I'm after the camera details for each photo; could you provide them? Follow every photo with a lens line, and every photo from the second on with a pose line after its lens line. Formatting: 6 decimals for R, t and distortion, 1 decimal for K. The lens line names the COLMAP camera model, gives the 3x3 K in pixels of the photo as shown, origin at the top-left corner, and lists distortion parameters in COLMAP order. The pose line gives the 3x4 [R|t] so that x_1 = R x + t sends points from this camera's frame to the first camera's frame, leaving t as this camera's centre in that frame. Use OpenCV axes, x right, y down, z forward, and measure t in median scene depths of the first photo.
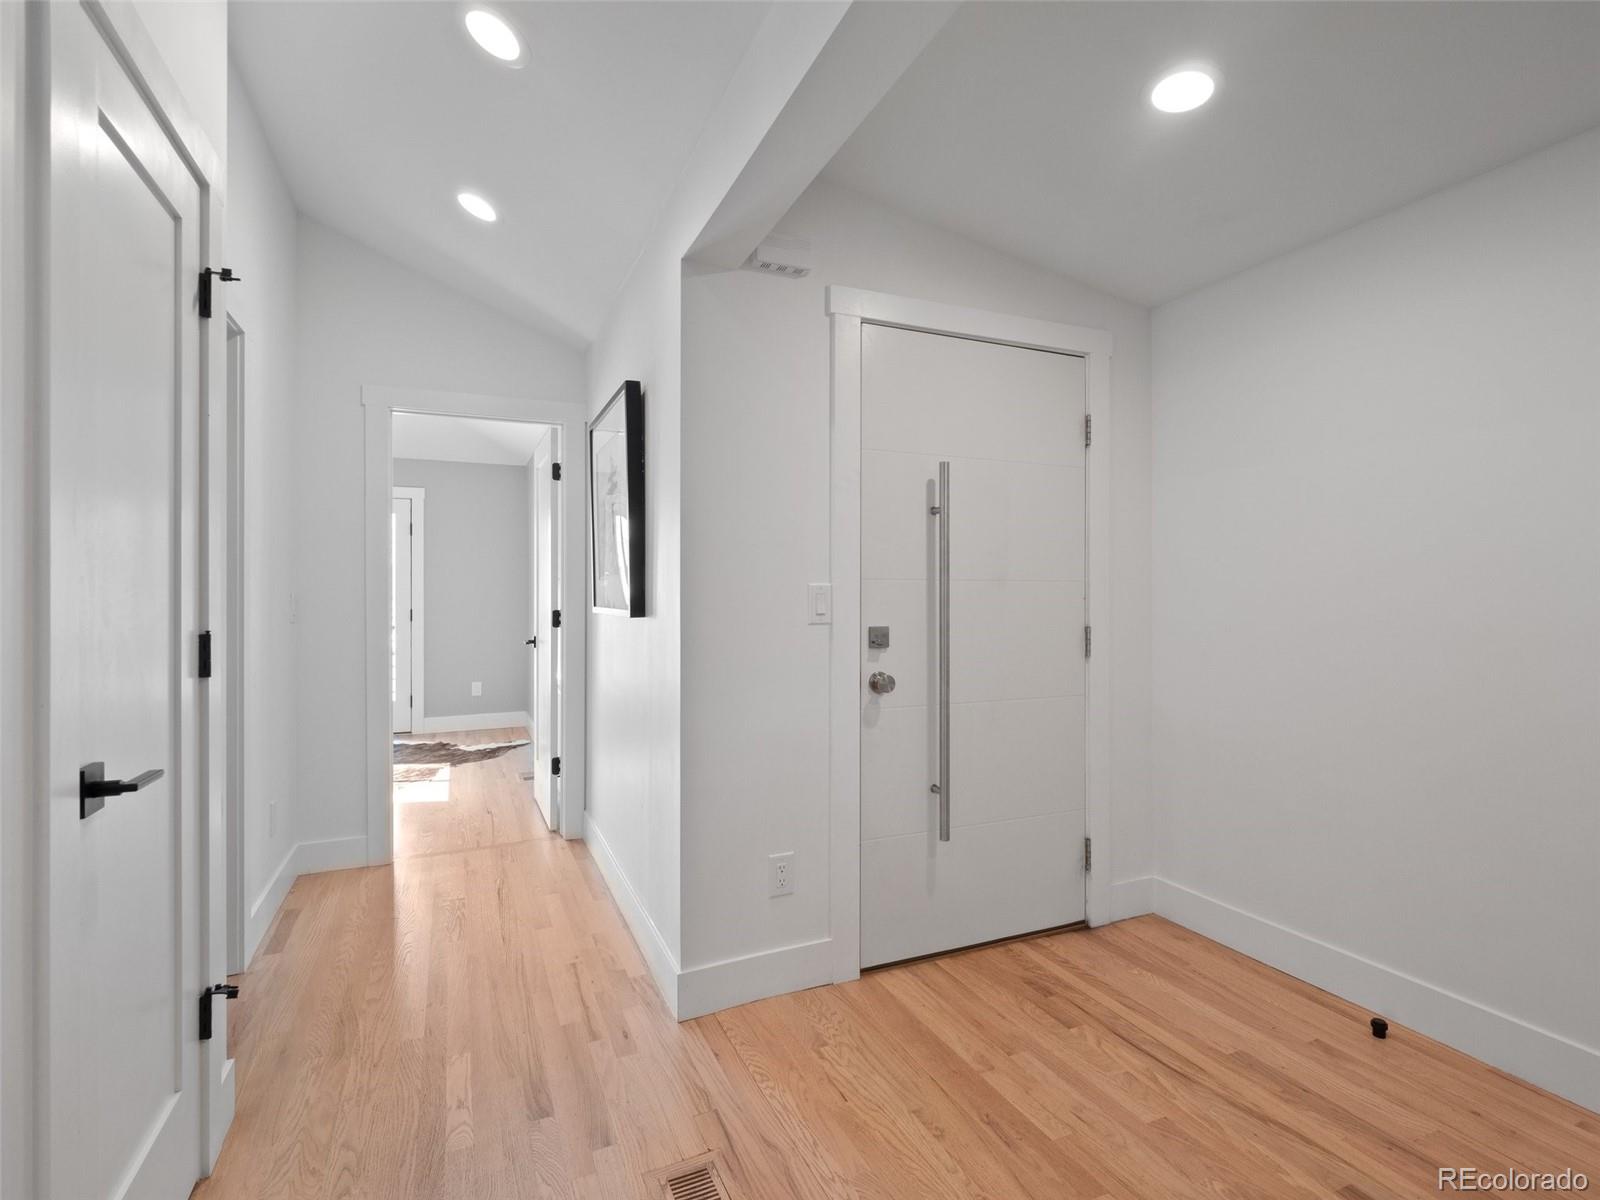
lens RADIAL K [[795.4, 0, 800.0], [0, 795.4, 600.0], [0, 0, 1]] dist [-0.002354, -0.001004]
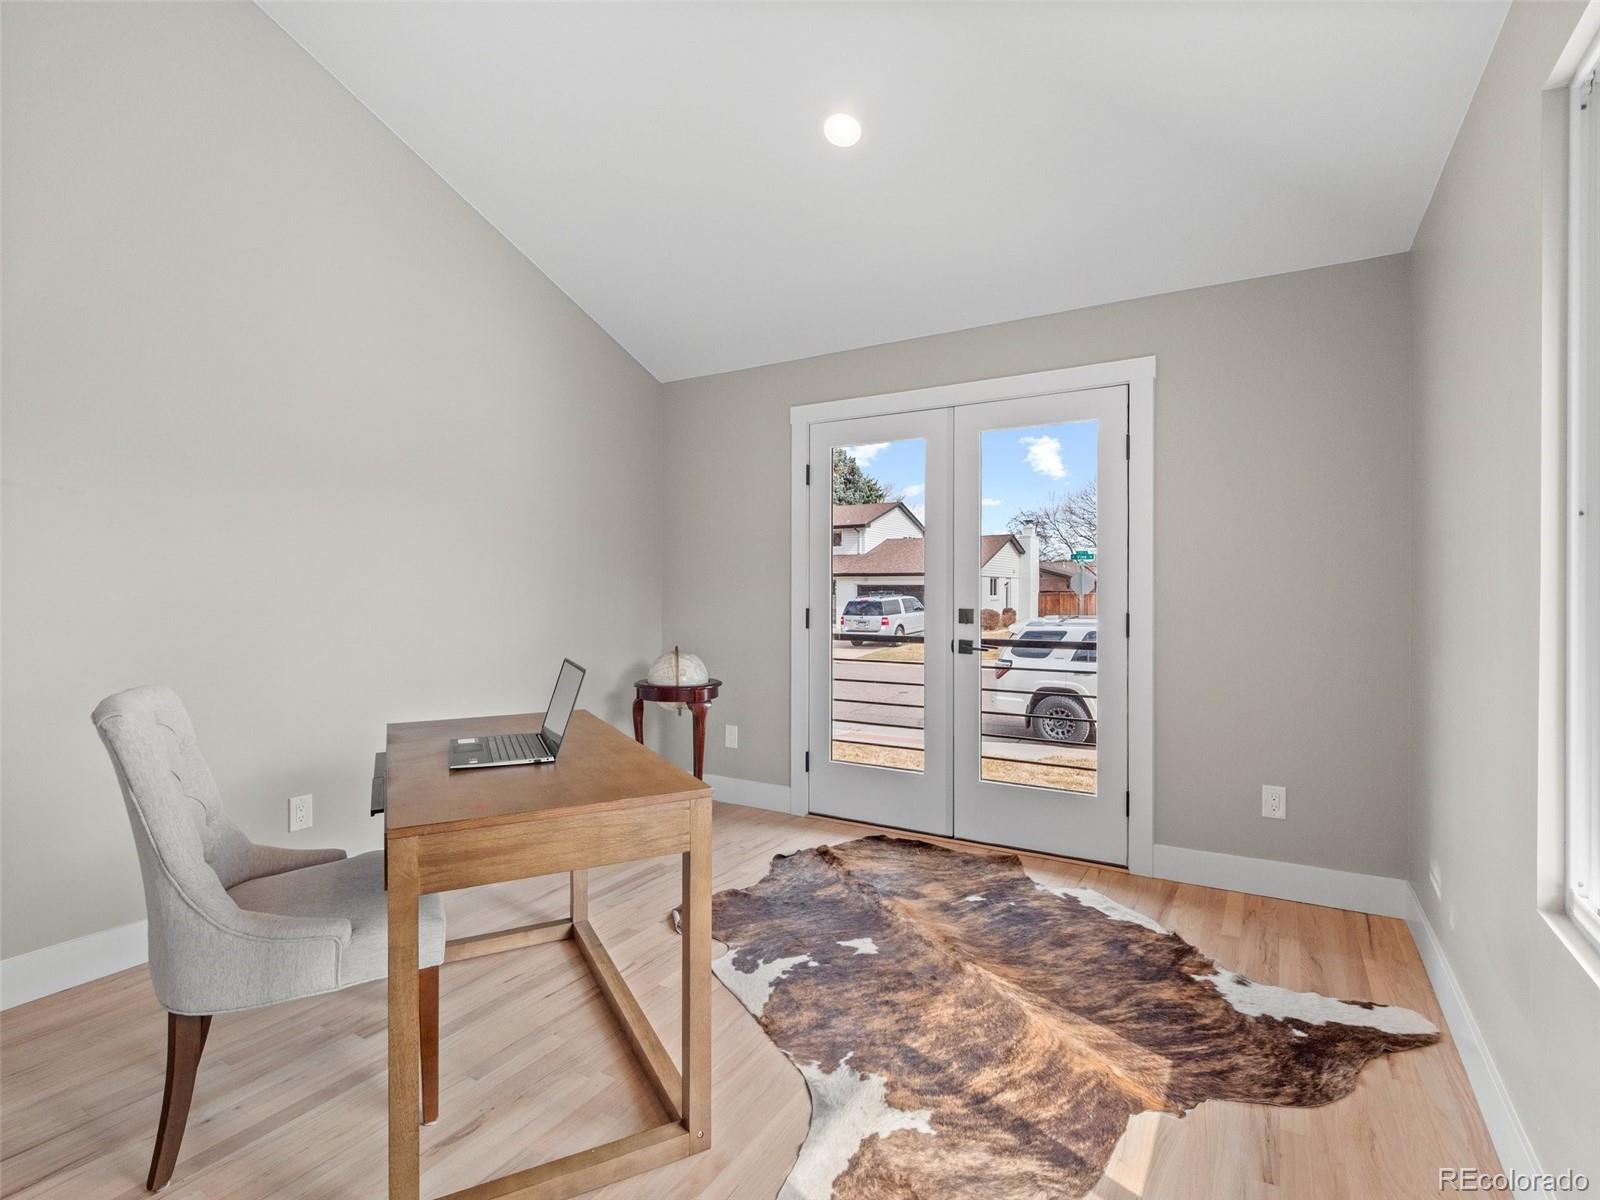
lens RADIAL K [[795.4, 0, 800.0], [0, 795.4, 600.0], [0, 0, 1]] dist [-0.002354, -0.001004]
pose [[0.586851, 0.005628, -0.809676, -0.215641], [-0.002167, 0.999983, 0.005380, 0.000636], [0.809692, -0.001403, 0.586853, 0.555999]]
